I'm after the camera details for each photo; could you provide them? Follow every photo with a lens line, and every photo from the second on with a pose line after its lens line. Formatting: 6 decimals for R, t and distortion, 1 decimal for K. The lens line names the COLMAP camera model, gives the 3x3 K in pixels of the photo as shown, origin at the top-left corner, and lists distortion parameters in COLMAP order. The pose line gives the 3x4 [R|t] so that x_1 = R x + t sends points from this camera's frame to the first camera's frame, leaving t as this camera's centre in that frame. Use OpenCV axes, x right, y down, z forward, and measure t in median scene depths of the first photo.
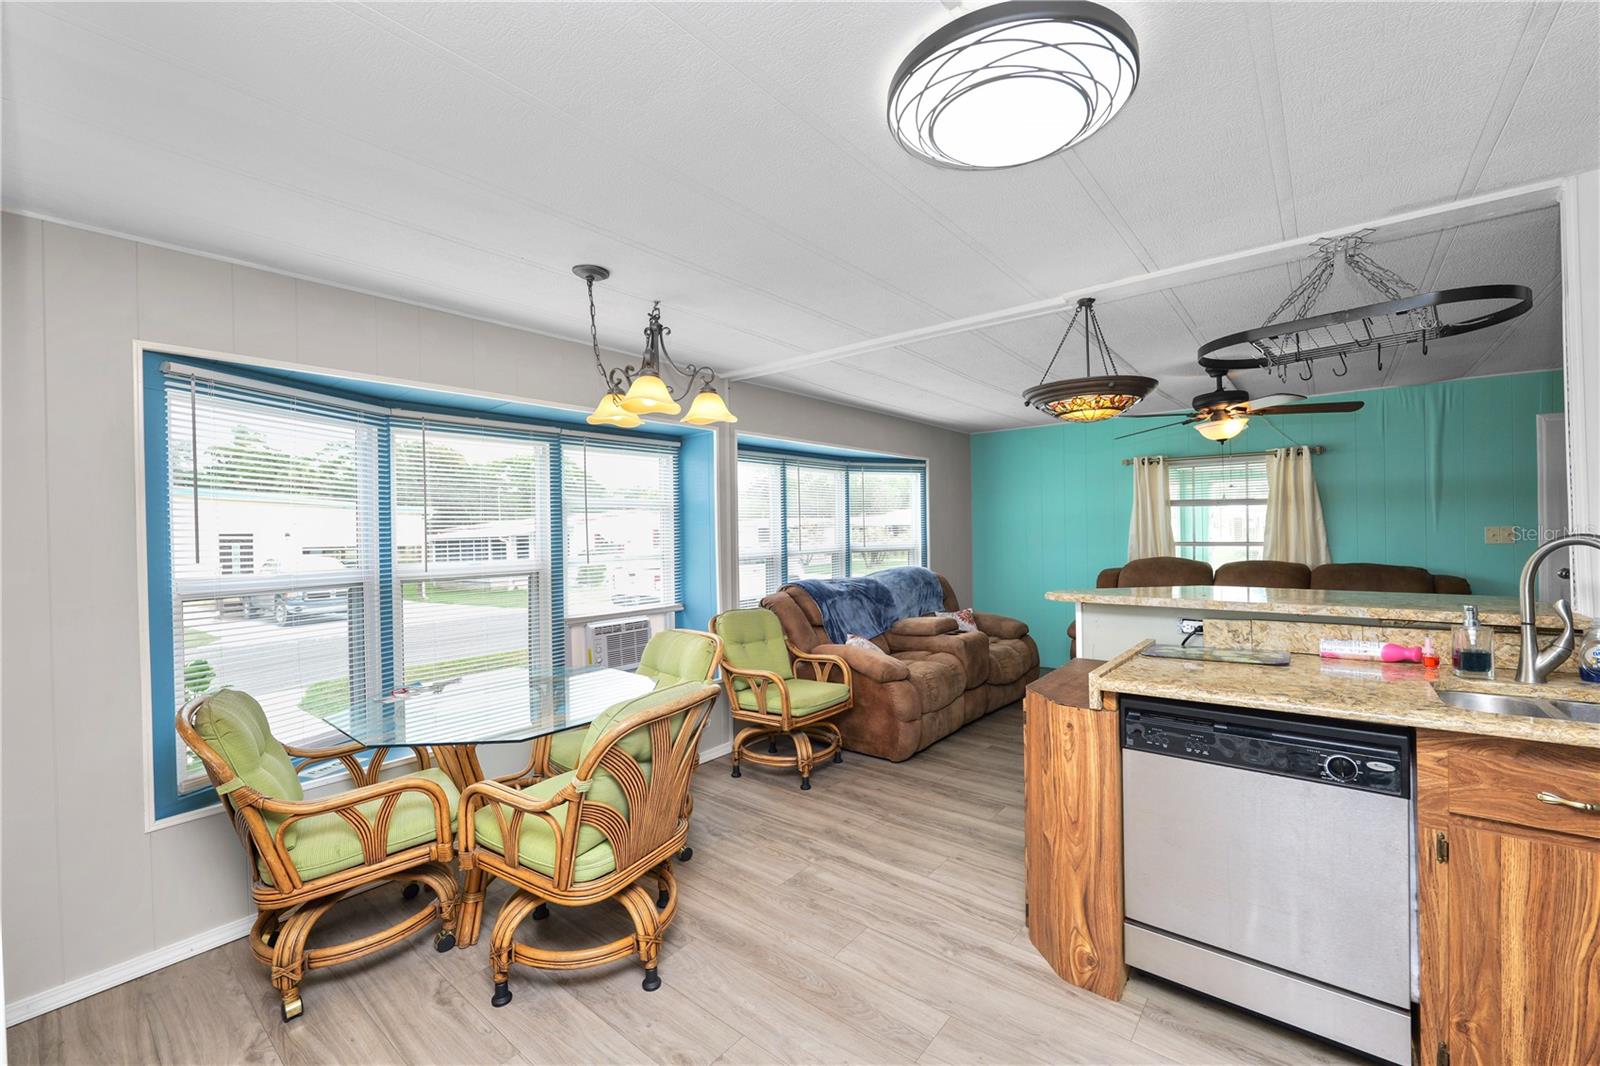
lens RADIAL K [[651.1, 0, 802.2], [0, 651.1, 534.5], [0, 0, 1]] dist [-0.014661, 0.001604]
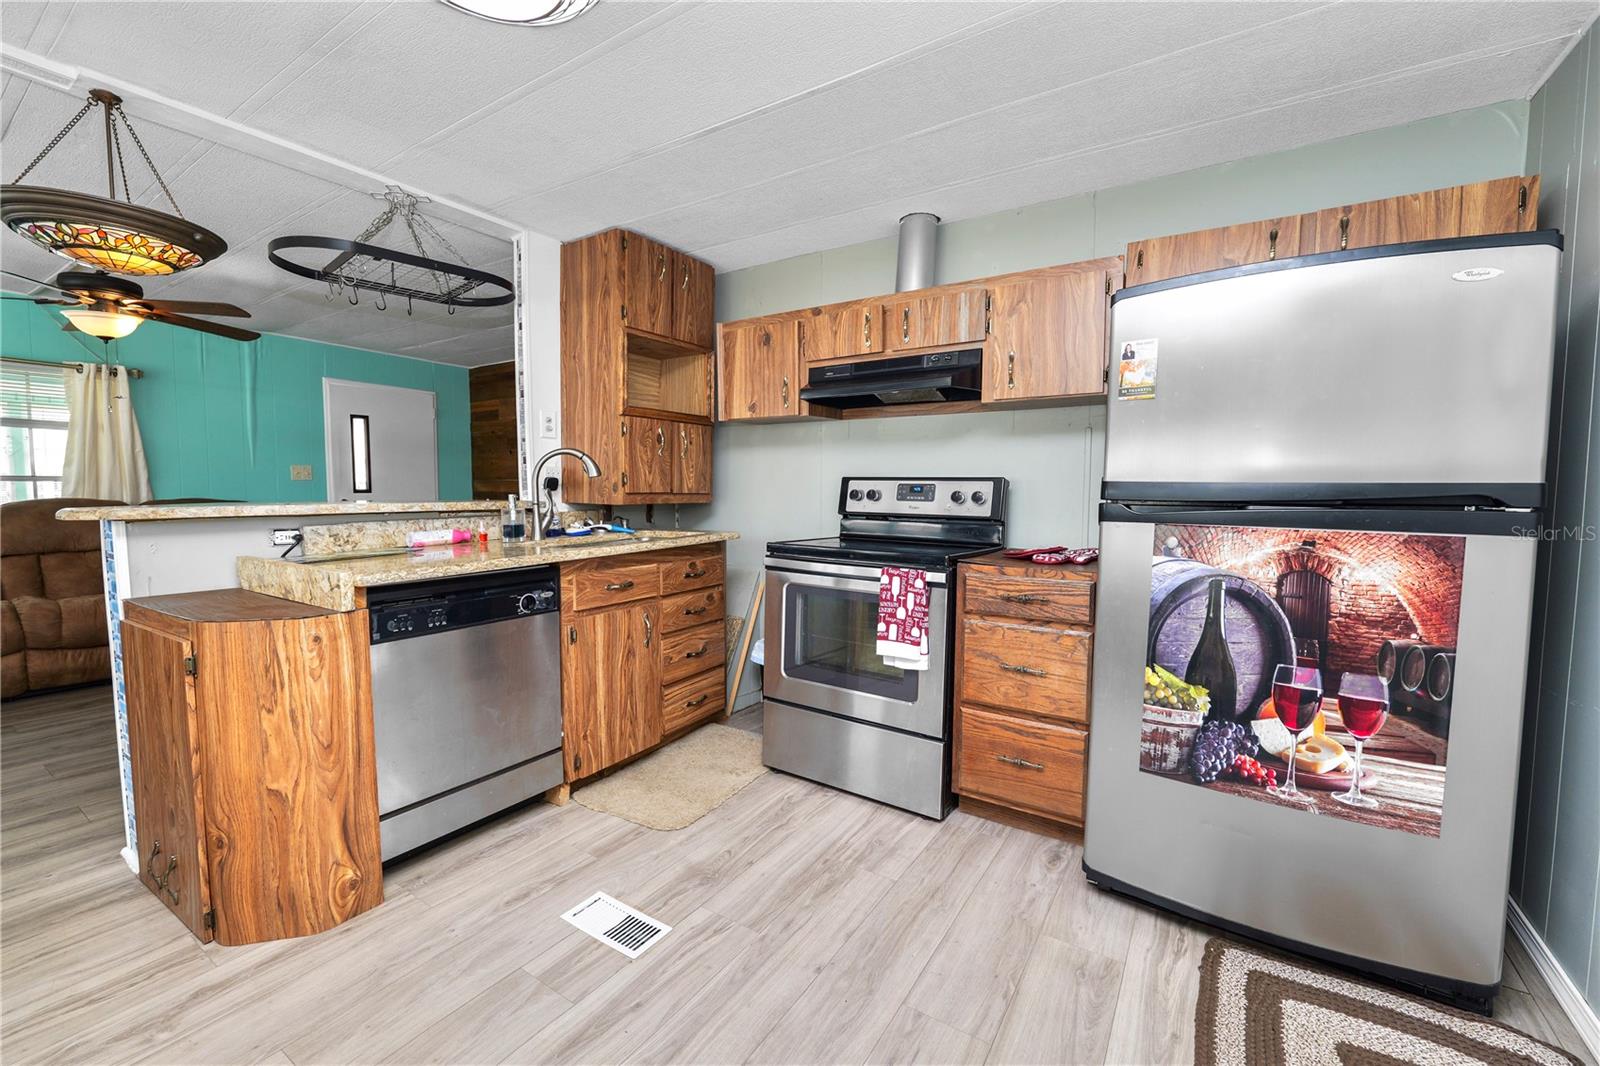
lens RADIAL K [[651.1, 0, 800.3], [0, 651.1, 532.5], [0, 0, 1]] dist [-0.014661, 0.001604]
pose [[-0.107715, -0.053263, 0.992754, -0.439300], [0.000962, 0.998558, 0.053679, 0.095096], [-0.994181, 0.006737, -0.107508, 0.399215]]
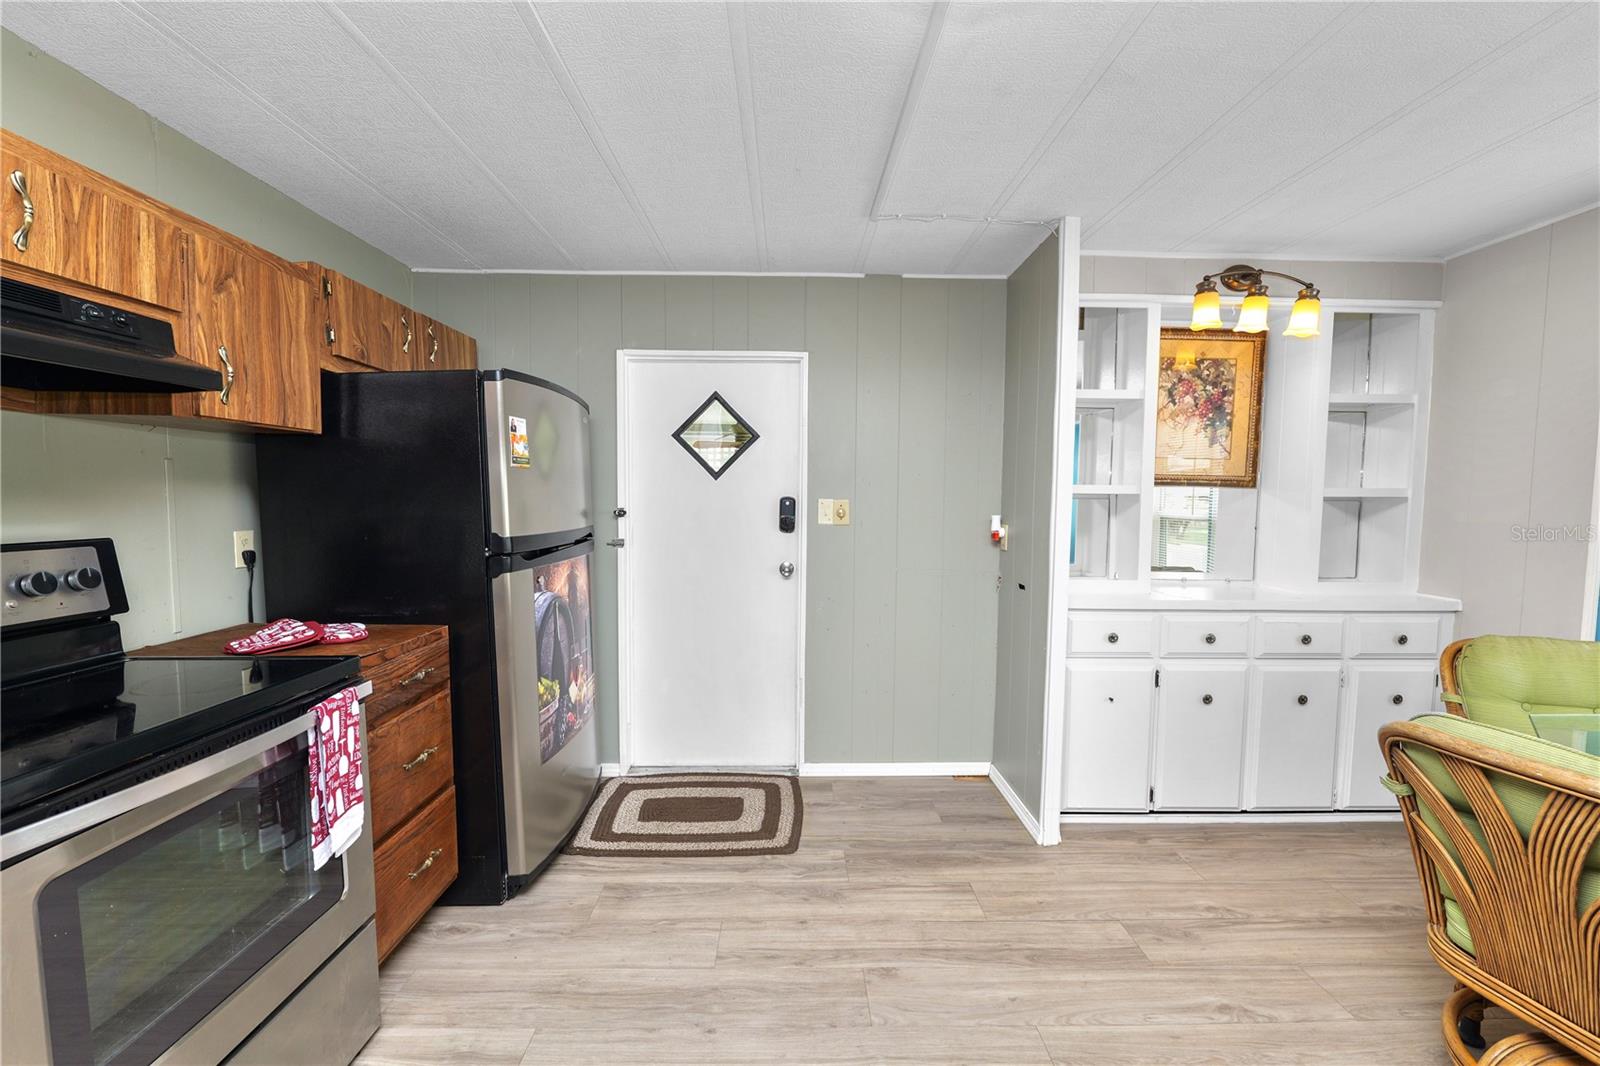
lens RADIAL K [[651.1, 0, 799.5], [0, 651.1, 536.6], [0, 0, 1]] dist [-0.014661, 0.001604]
pose [[-0.764593, 0.051875, -0.642422, 0.607340], [0.001035, 0.996853, 0.079264, 0.002325], [0.644512, 0.059940, -0.762241, 0.893068]]
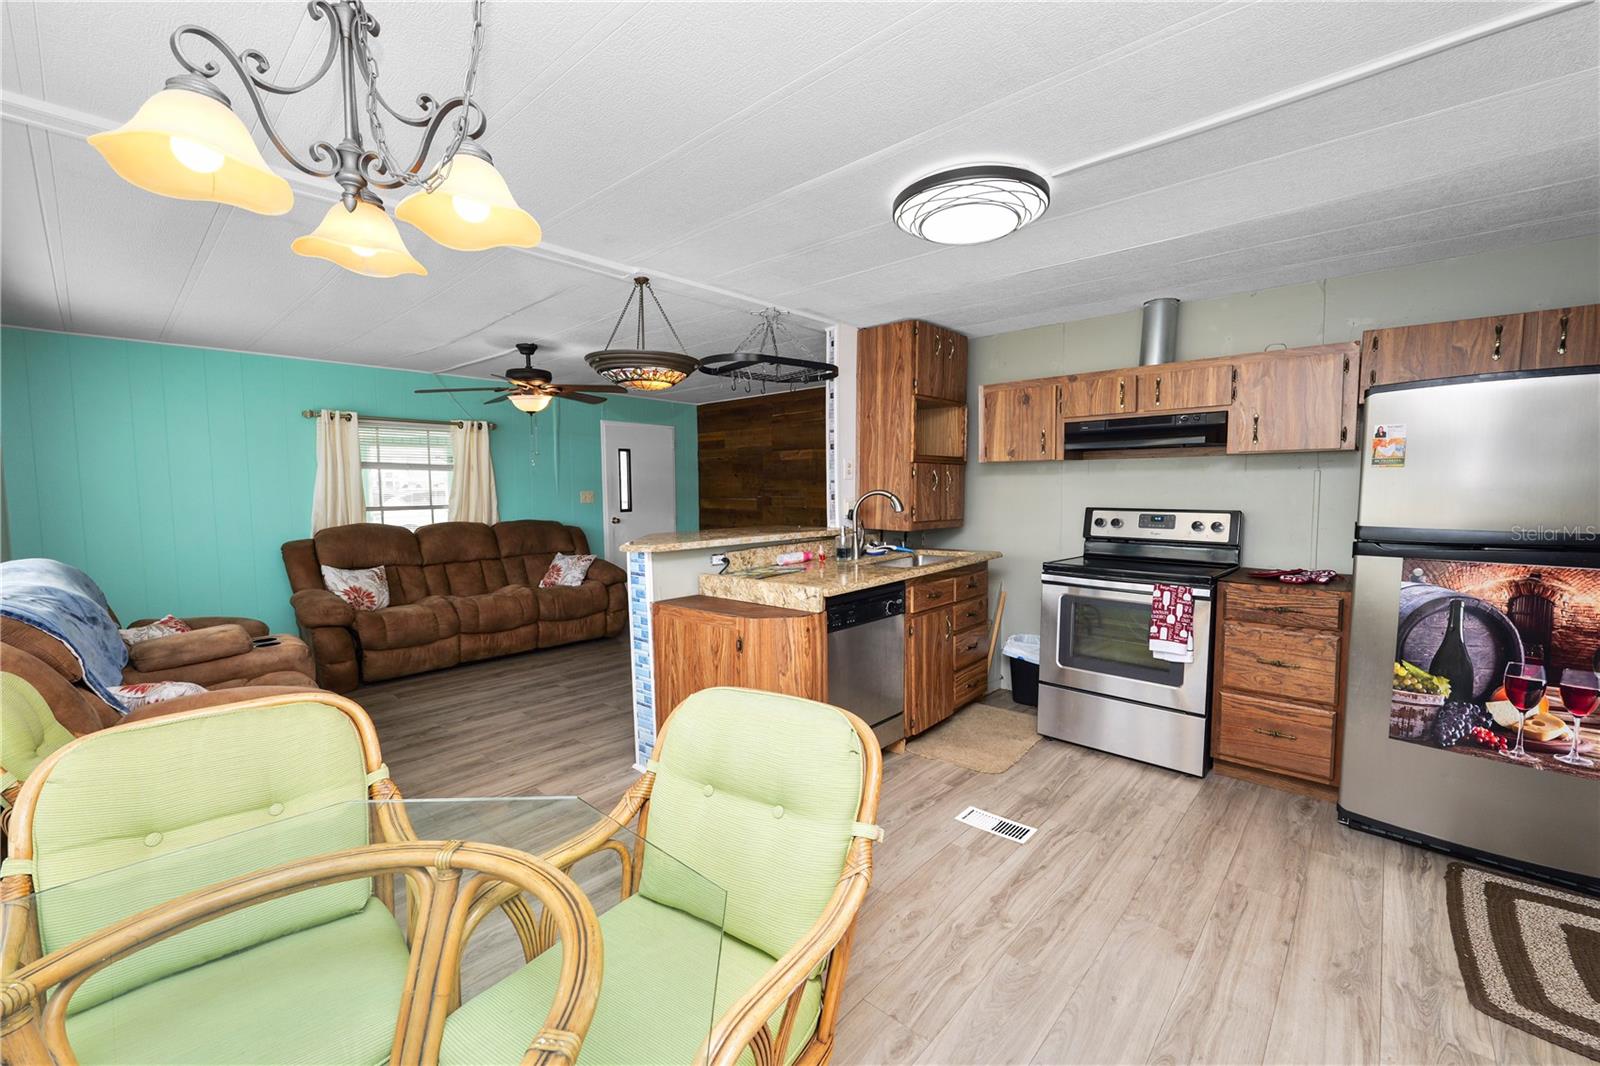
lens RADIAL K [[651.1, 0, 799.1], [0, 651.1, 533.8], [0, 0, 1]] dist [-0.014661, 0.001604]
pose [[0.055865, -0.056088, 0.996862, -0.823198], [0.012348, 0.998383, 0.055482, 0.015646], [-0.998362, 0.009210, 0.056467, 0.826467]]
